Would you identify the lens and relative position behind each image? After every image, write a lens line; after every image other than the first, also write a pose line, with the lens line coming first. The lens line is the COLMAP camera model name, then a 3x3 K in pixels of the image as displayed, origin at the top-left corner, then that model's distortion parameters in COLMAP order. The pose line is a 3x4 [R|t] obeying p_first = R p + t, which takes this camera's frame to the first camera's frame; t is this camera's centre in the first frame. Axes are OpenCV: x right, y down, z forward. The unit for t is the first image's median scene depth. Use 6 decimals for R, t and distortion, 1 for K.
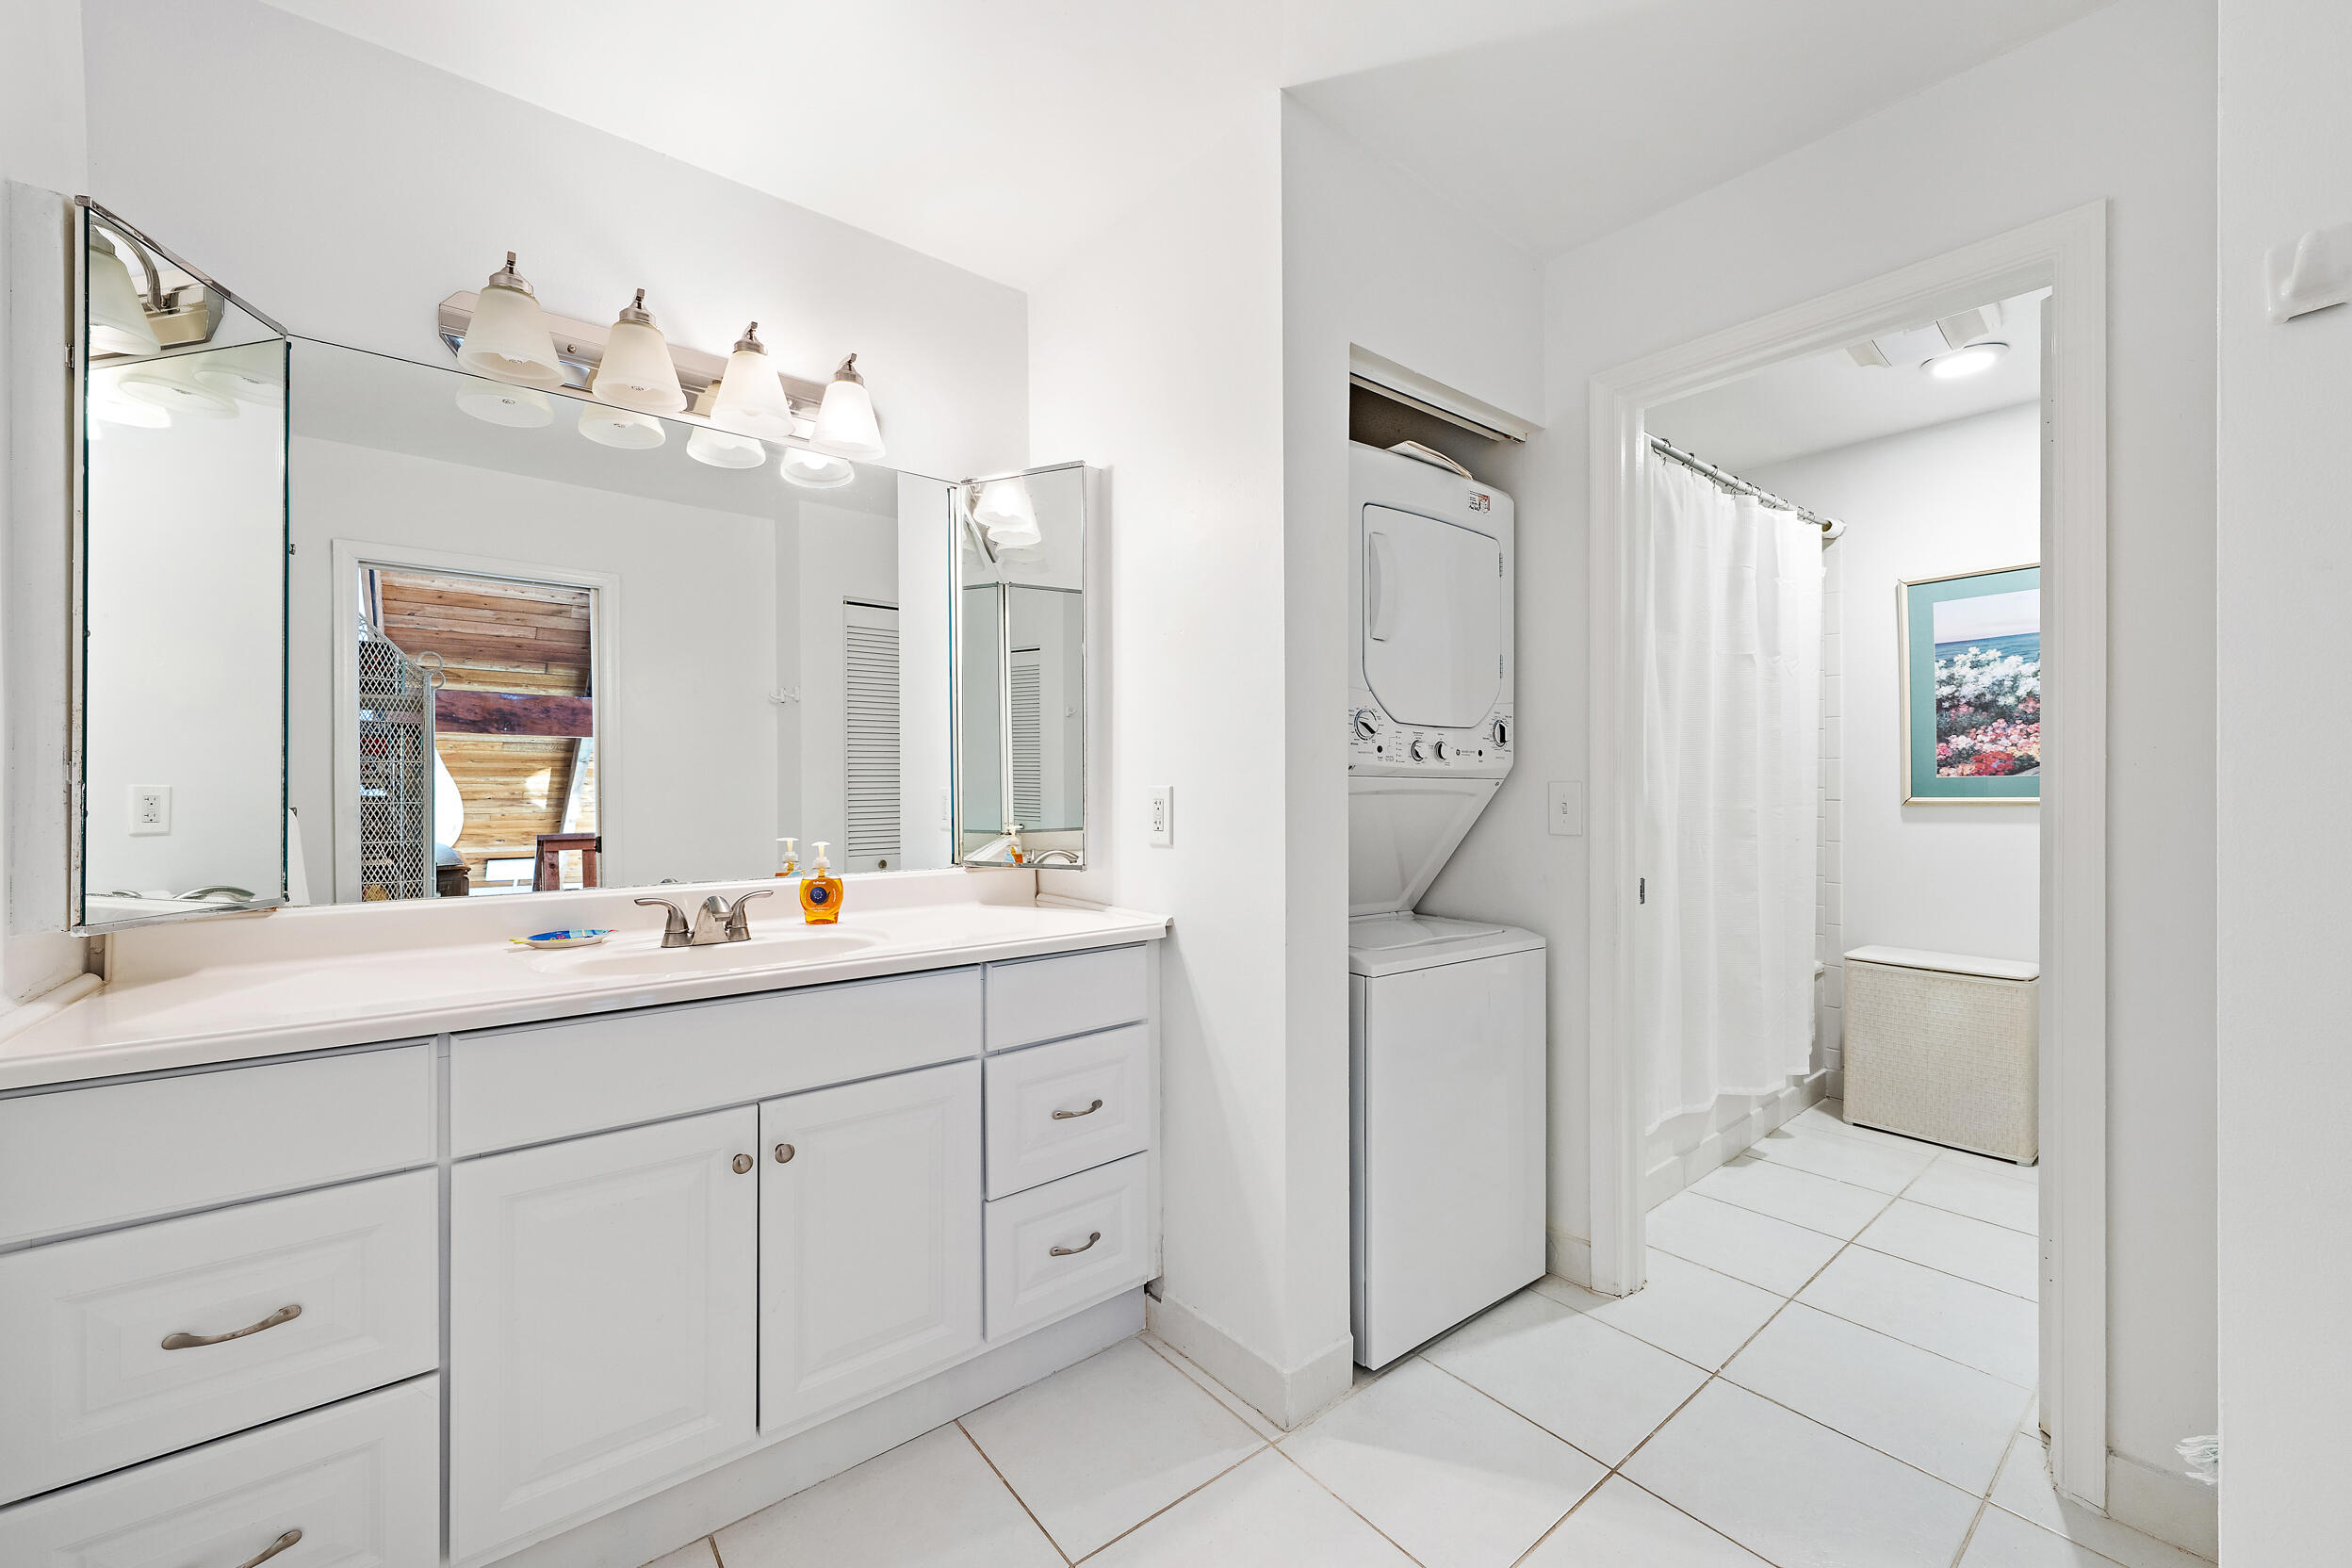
lens RADIAL K [[936.3, 0, 1186.8], [0, 936.3, 785.5], [0, 0, 1]] dist [-0.004891, -0.000216]
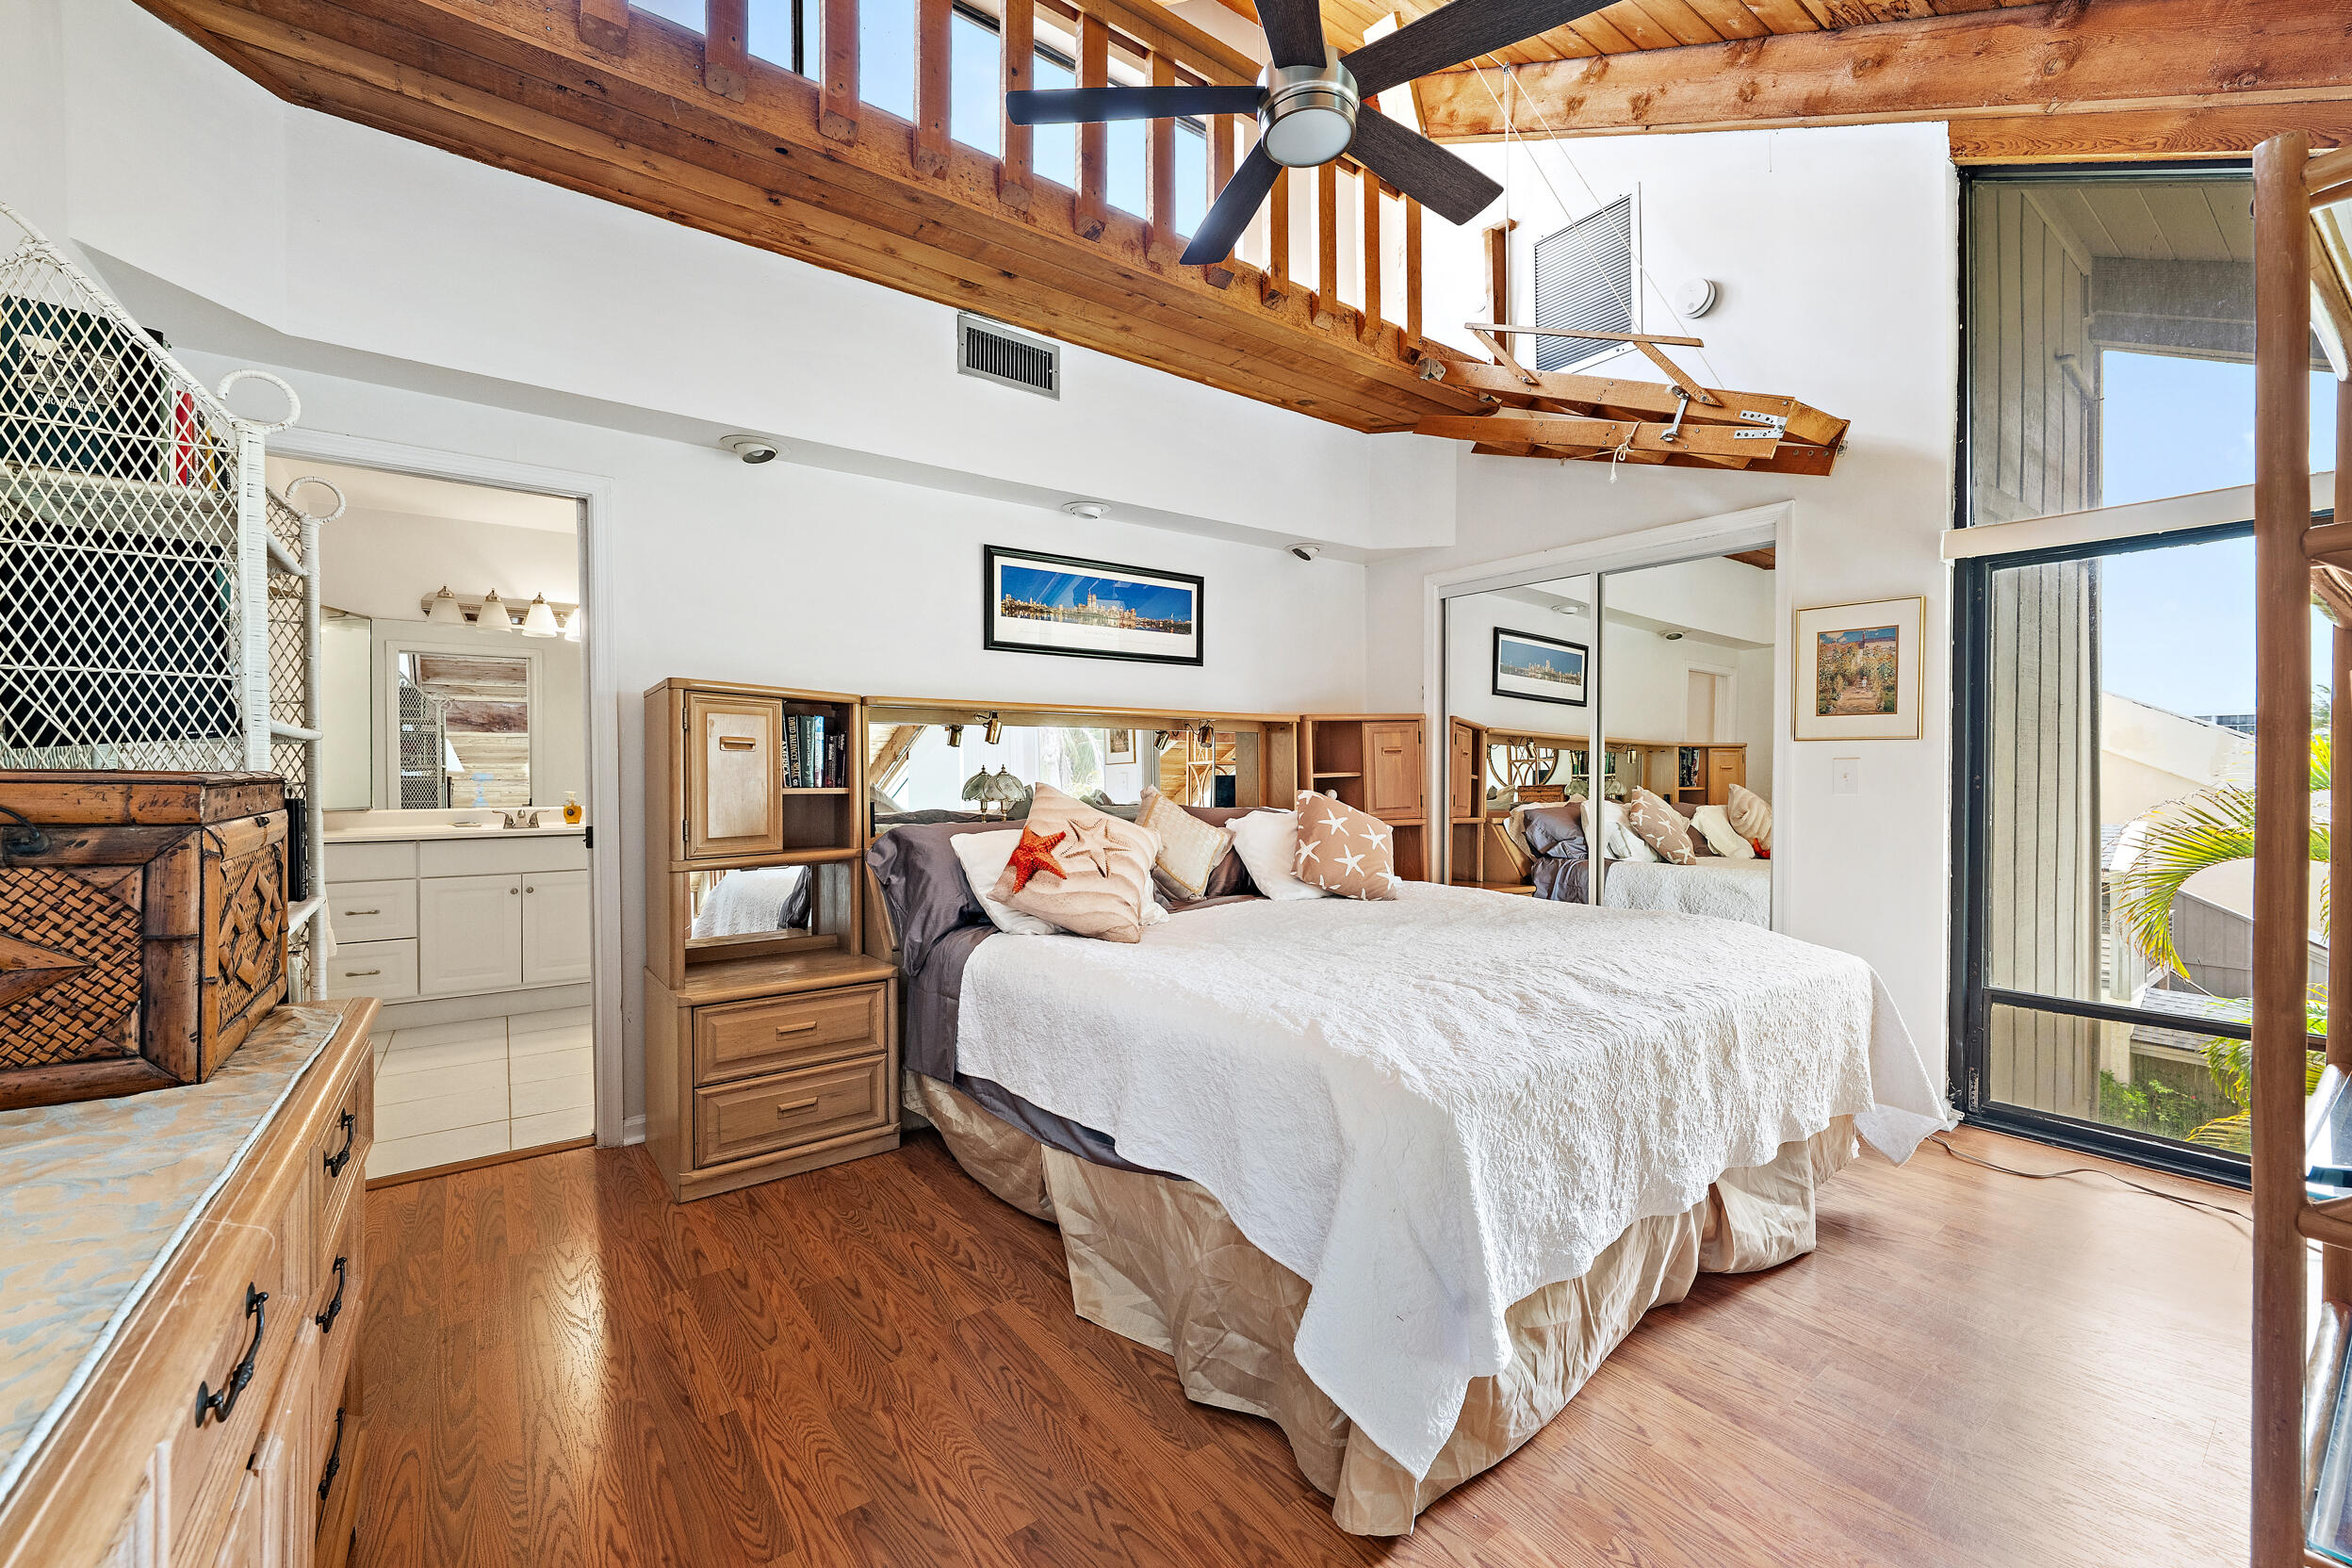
lens RADIAL K [[936.3, 0, 1169.6], [0, 936.3, 777.9], [0, 0, 1]] dist [-0.004891, -0.000216]
pose [[0.999153, 0.003074, -0.041040, 0.527184], [-0.002833, 0.999979, 0.005912, 0.001685], [0.041058, -0.005791, 0.999140, -0.579458]]
